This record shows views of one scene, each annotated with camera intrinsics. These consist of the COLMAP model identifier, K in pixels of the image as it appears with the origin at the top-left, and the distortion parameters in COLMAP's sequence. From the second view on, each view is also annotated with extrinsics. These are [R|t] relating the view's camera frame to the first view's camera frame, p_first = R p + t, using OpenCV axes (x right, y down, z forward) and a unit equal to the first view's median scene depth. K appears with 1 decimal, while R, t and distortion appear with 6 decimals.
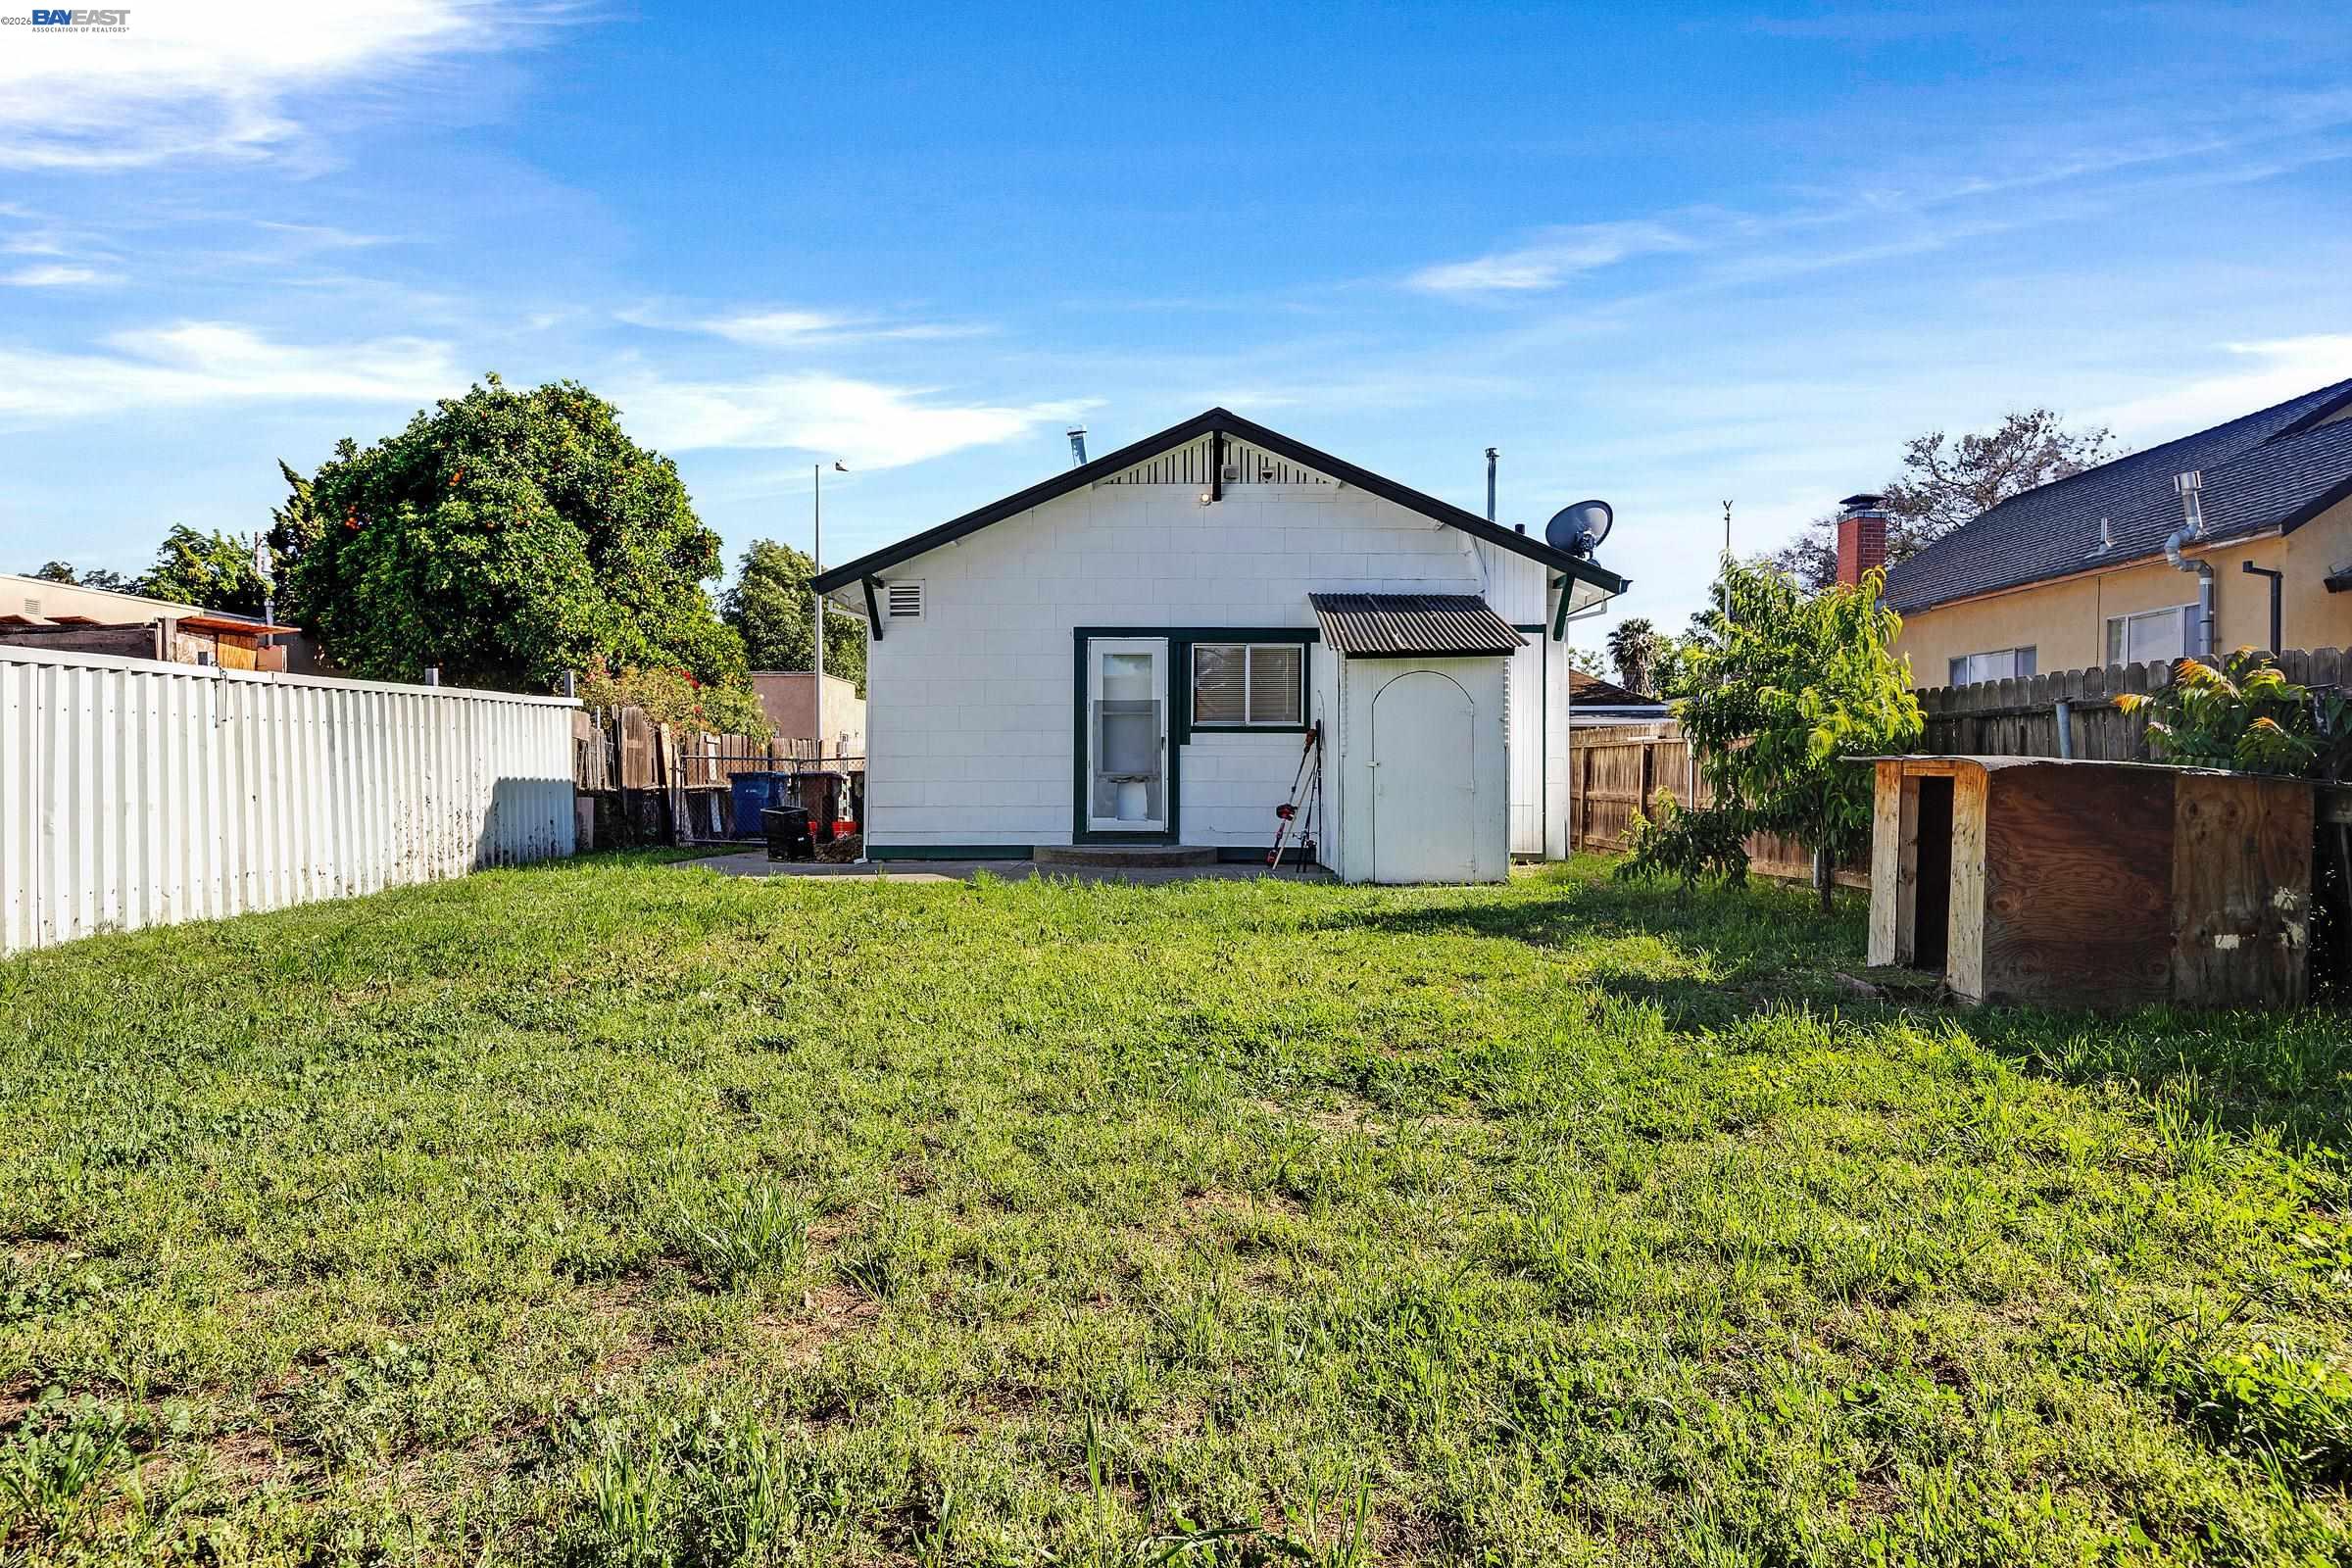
lens RADIAL K [[1467.1, 0, 1176.2], [0, 1467.1, 780.1], [0, 0, 1]] dist [0.003143, 0.000870]
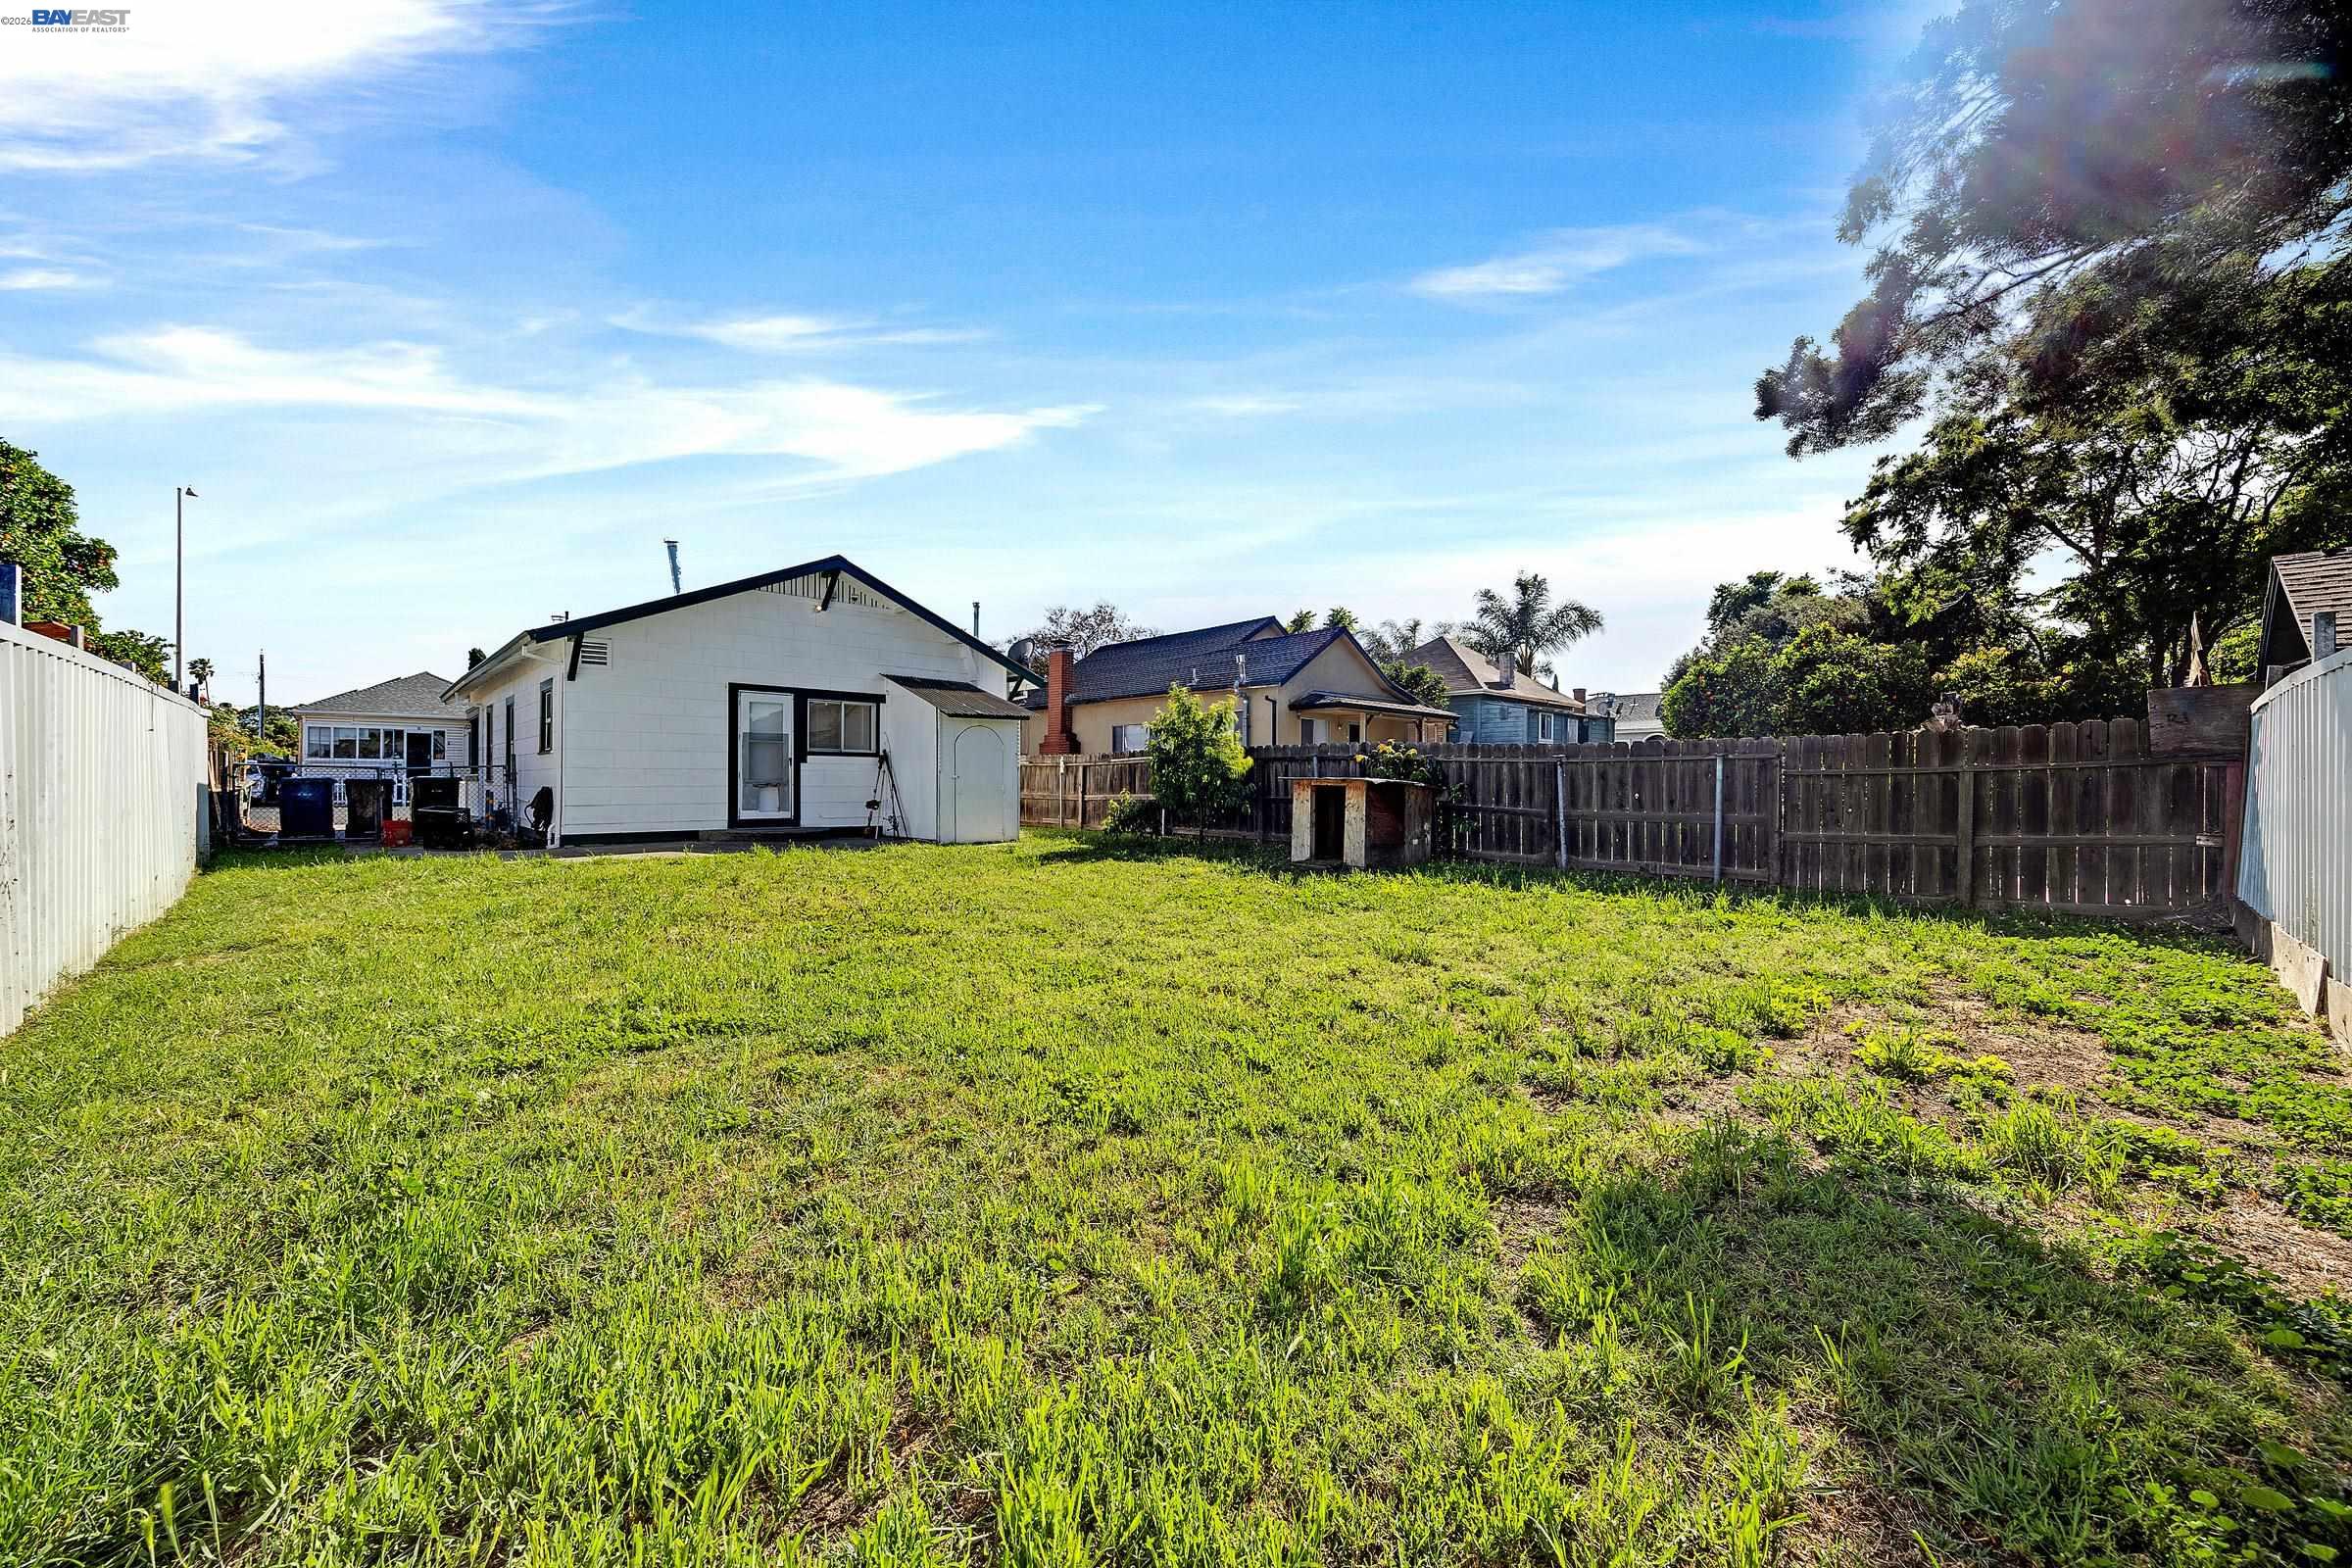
lens RADIAL K [[902.9, 0, 1177.1], [0, 902.9, 784.1], [0, 0, 1]] dist [-0.003630, -0.000388]
pose [[0.718350, 0.000211, 0.695682, -0.379215], [-0.001097, 0.999999, 0.000829, -0.002527], [-0.695682, -0.001359, 0.718349, 0.027949]]
